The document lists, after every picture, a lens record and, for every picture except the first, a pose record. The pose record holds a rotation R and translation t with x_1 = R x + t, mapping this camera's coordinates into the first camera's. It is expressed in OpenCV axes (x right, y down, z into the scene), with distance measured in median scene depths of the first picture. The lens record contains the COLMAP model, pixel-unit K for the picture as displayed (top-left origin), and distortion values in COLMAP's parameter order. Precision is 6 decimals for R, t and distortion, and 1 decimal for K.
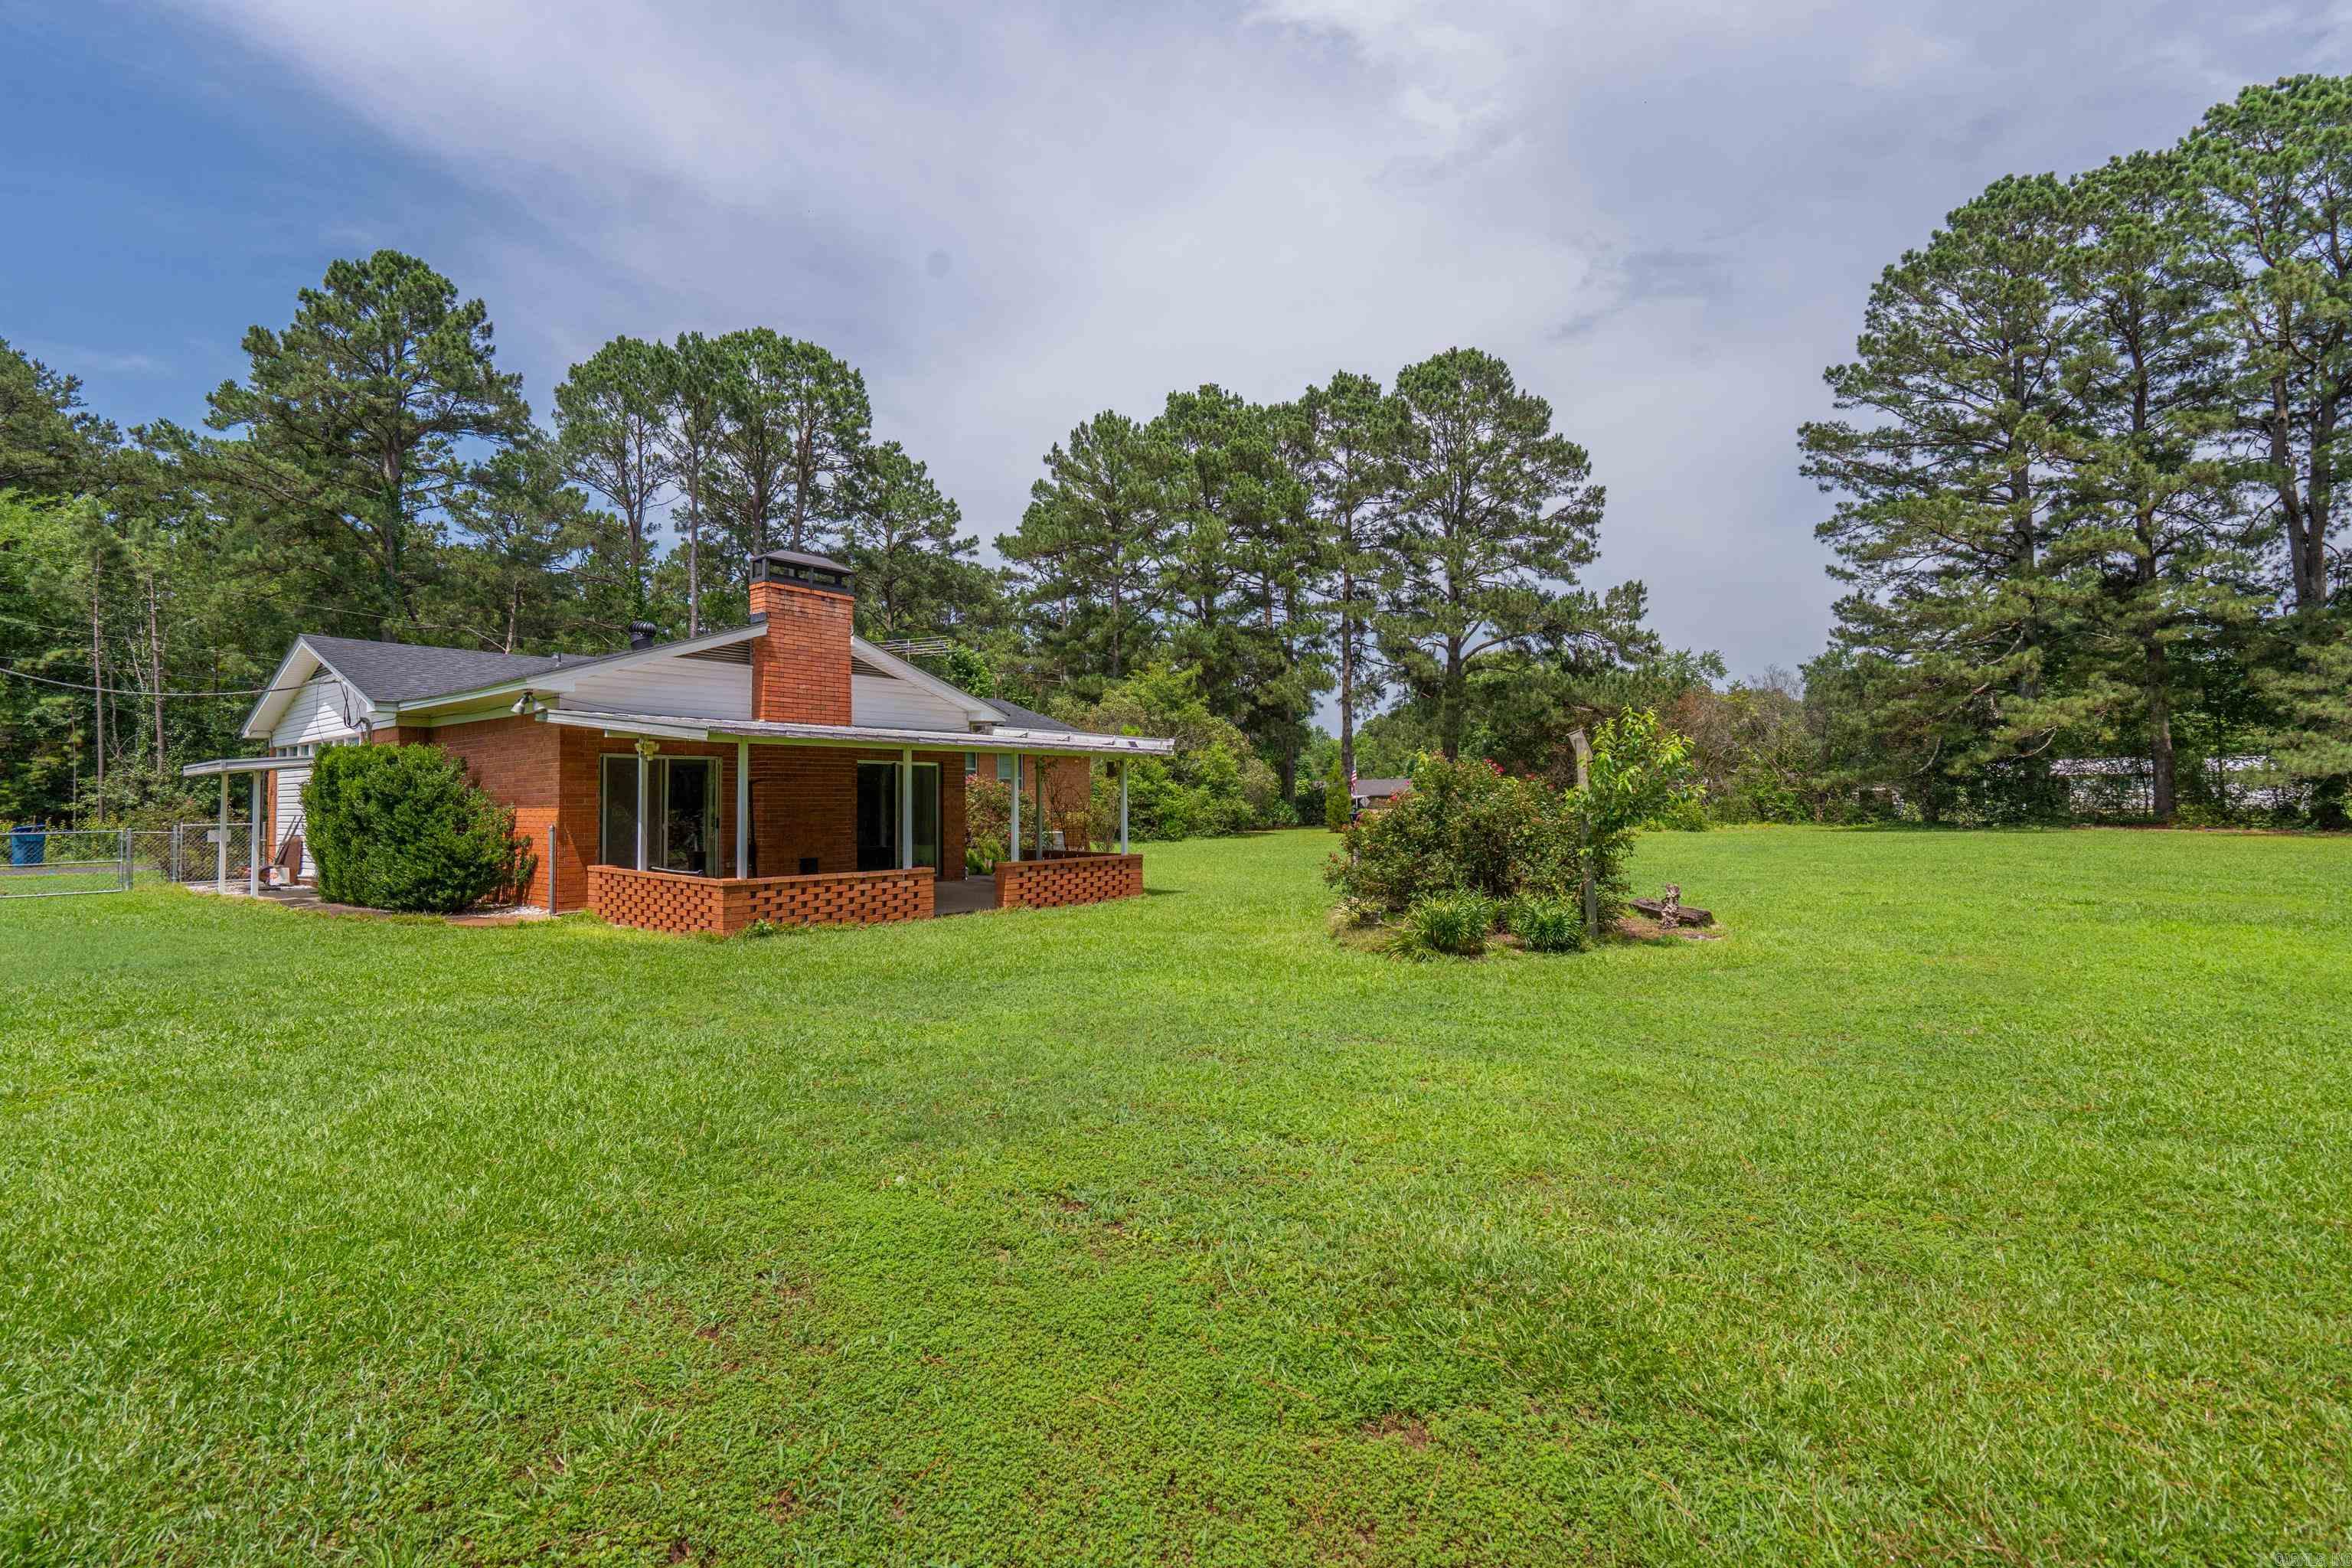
lens RADIAL K [[1059.0, 0, 1171.2], [0, 1059.0, 776.6], [0, 0, 1]] dist [-0.001709, 0.000147]
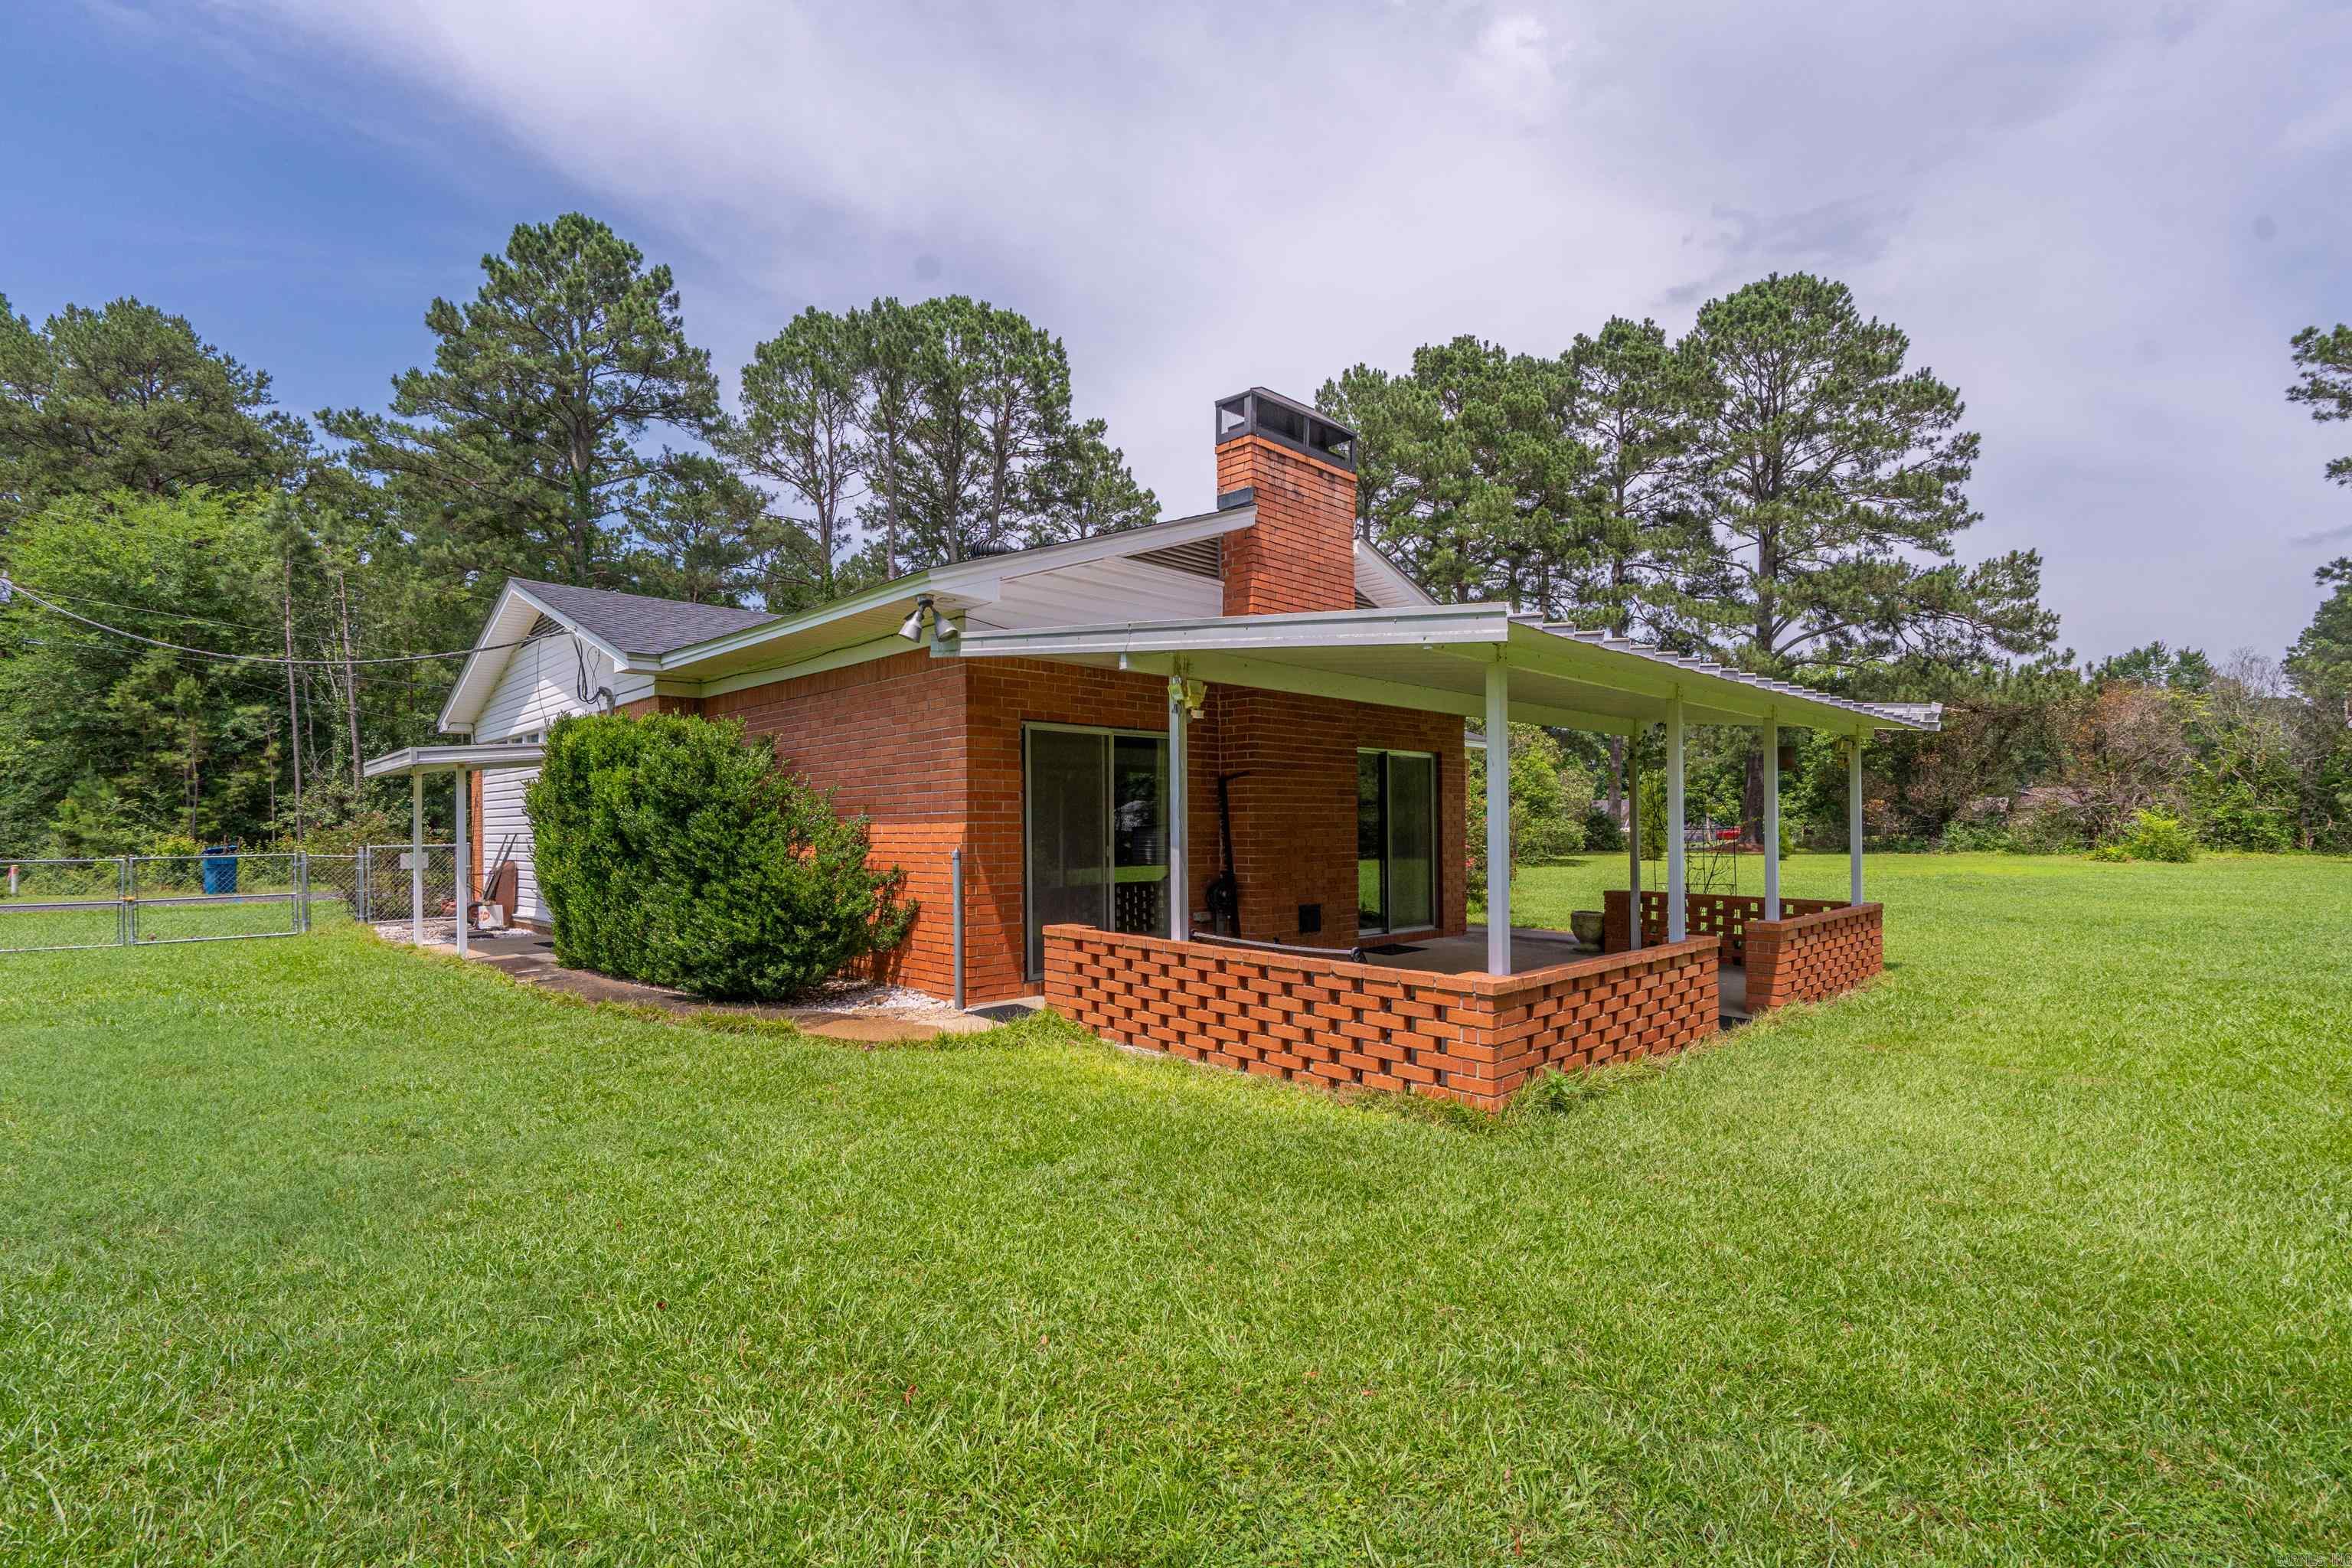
lens RADIAL K [[1059.0, 0, 1178.5], [0, 1059.0, 843.3], [0, 0, 1]] dist [-0.001709, 0.000147]
pose [[0.993872, 0.003682, -0.110472, -0.123318], [0.000682, 0.999222, 0.039440, 0.006380], [0.110531, -0.039274, 0.993096, 0.139538]]
